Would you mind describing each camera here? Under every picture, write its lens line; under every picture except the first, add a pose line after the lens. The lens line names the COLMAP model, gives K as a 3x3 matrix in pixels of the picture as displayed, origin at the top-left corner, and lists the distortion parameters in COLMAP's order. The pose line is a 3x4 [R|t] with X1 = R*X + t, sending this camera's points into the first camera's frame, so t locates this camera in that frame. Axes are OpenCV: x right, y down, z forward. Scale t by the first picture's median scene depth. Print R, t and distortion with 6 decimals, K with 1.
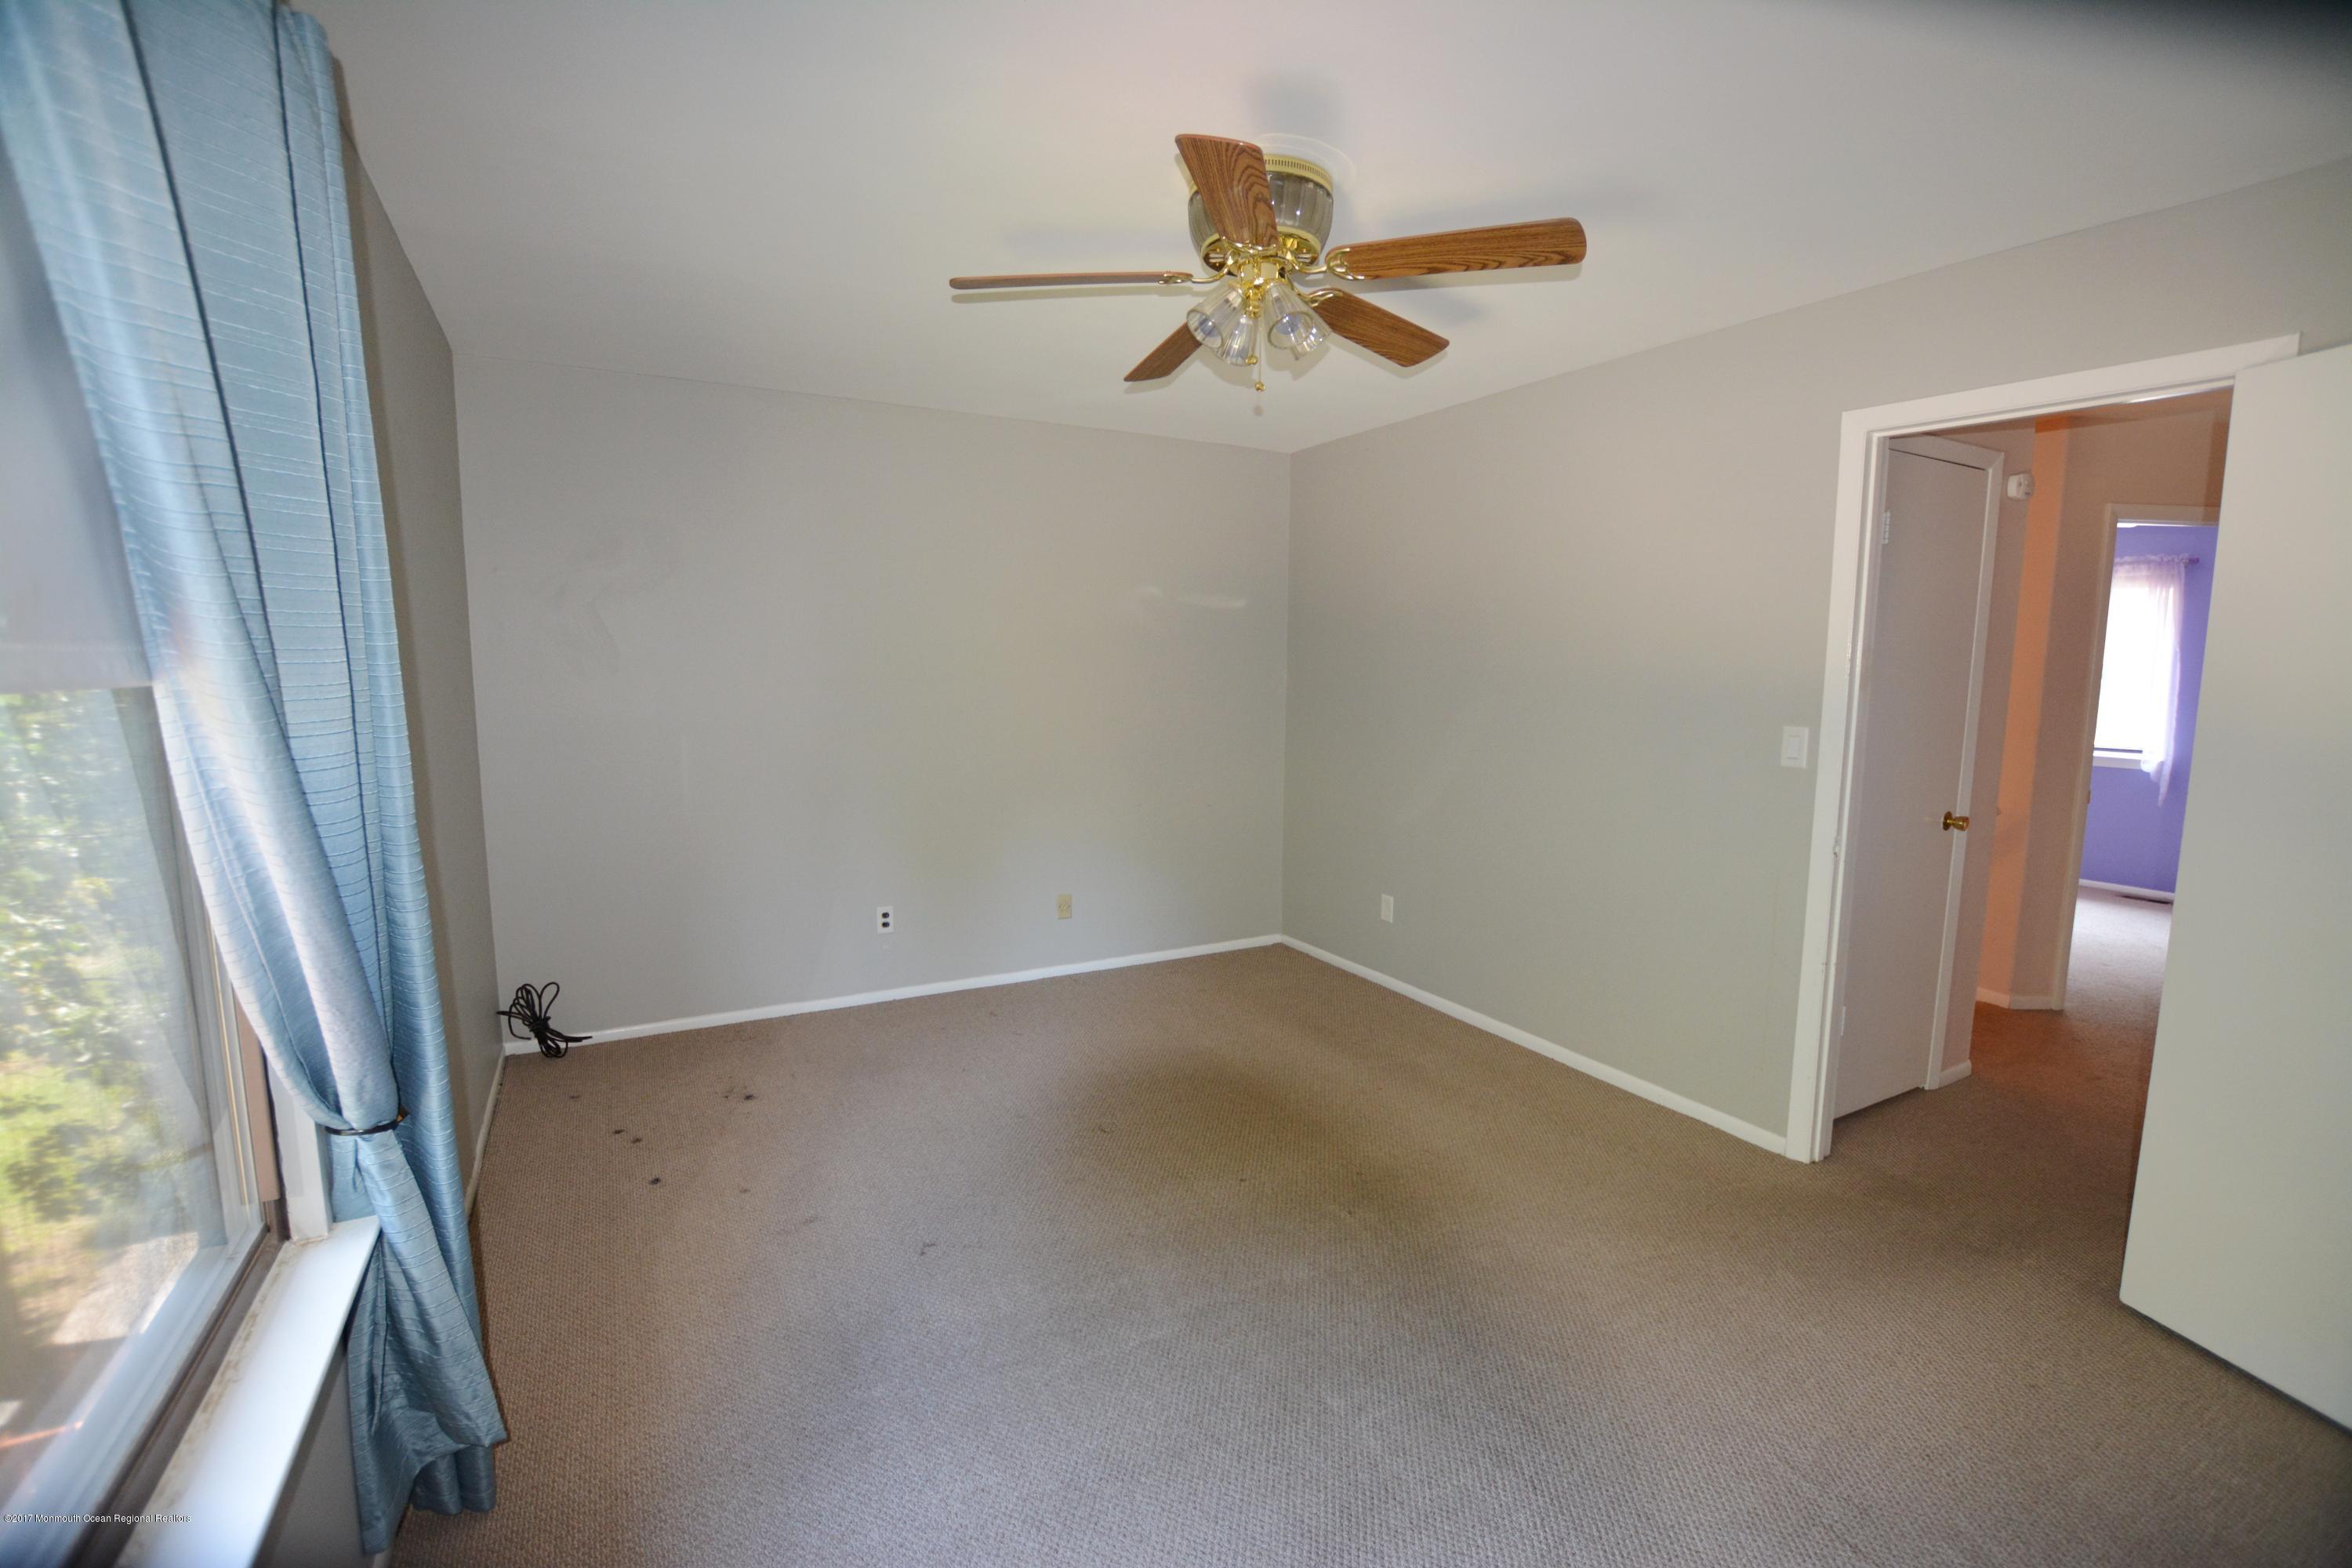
lens RADIAL K [[1036.4, 0, 1176.0], [0, 1036.4, 784.0], [0, 0, 1]] dist [-0.028807, 0.000158]
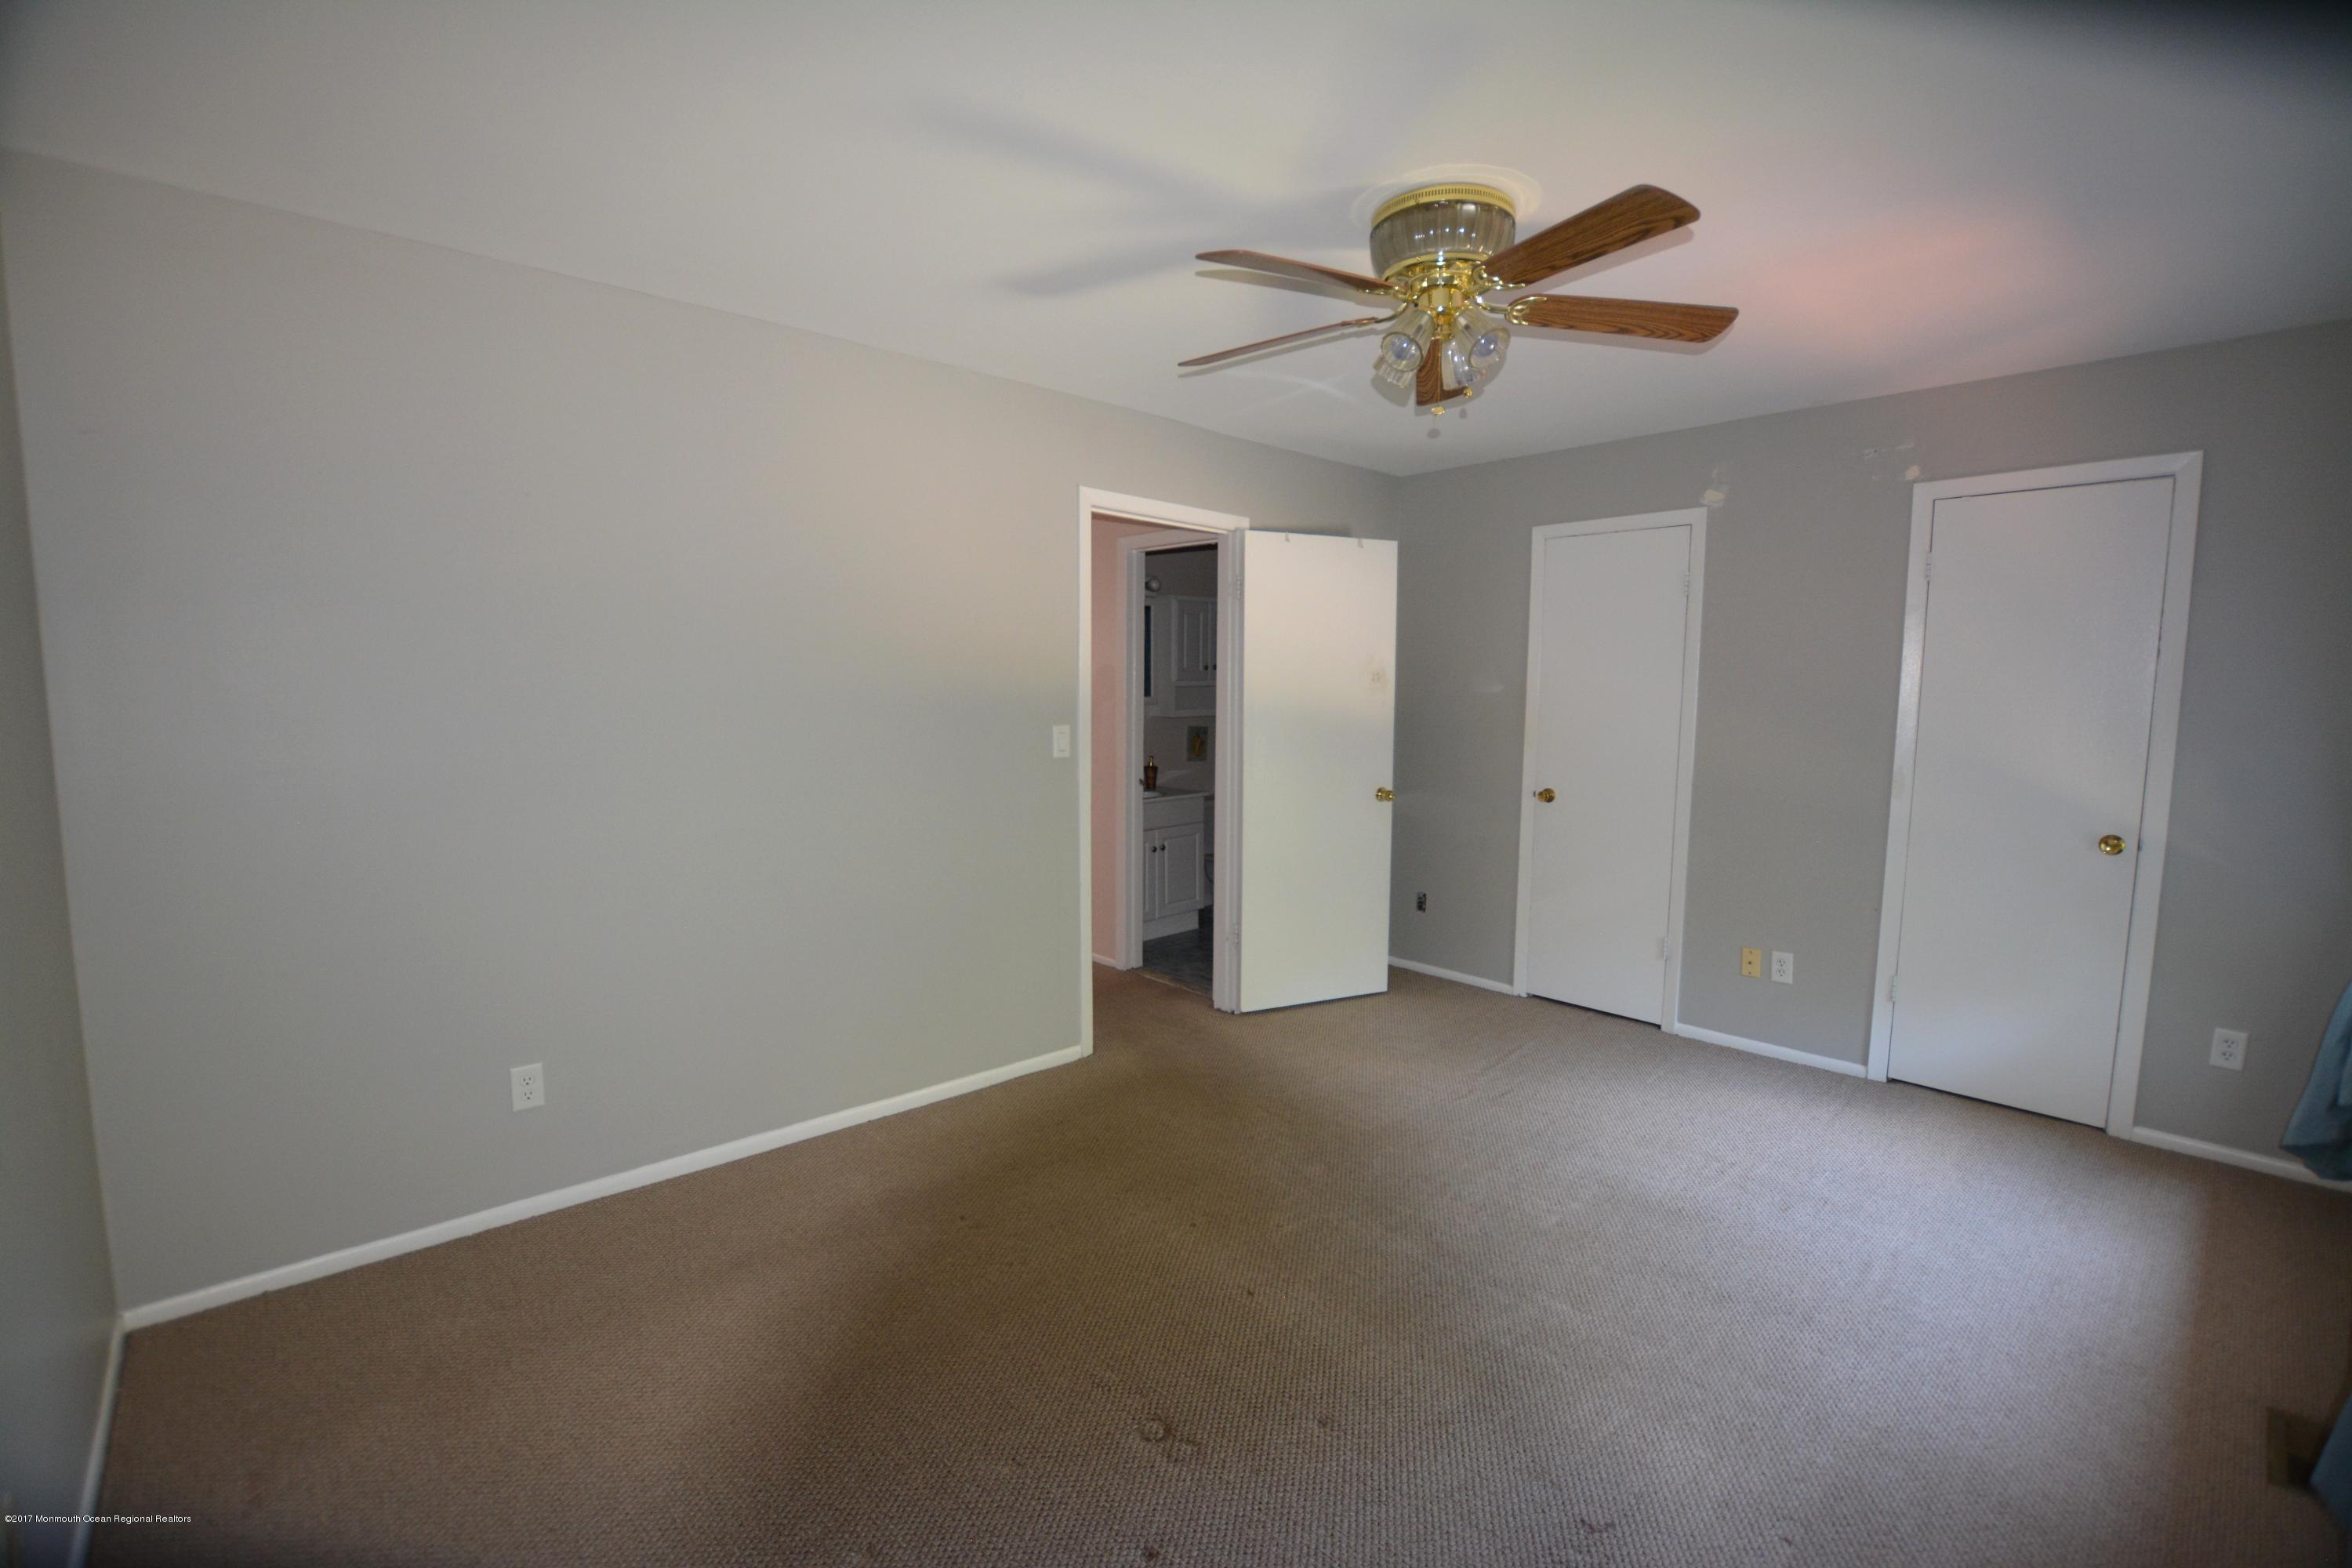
lens RADIAL K [[1036.4, 0, 1176.0], [0, 1036.4, 784.0], [0, 0, 1]] dist [-0.028807, 0.000158]
pose [[-0.217378, -0.101954, 0.970748, -0.667001], [0.116087, 0.984771, 0.129422, -0.132589], [-0.969160, 0.140824, -0.202232, 1.125592]]
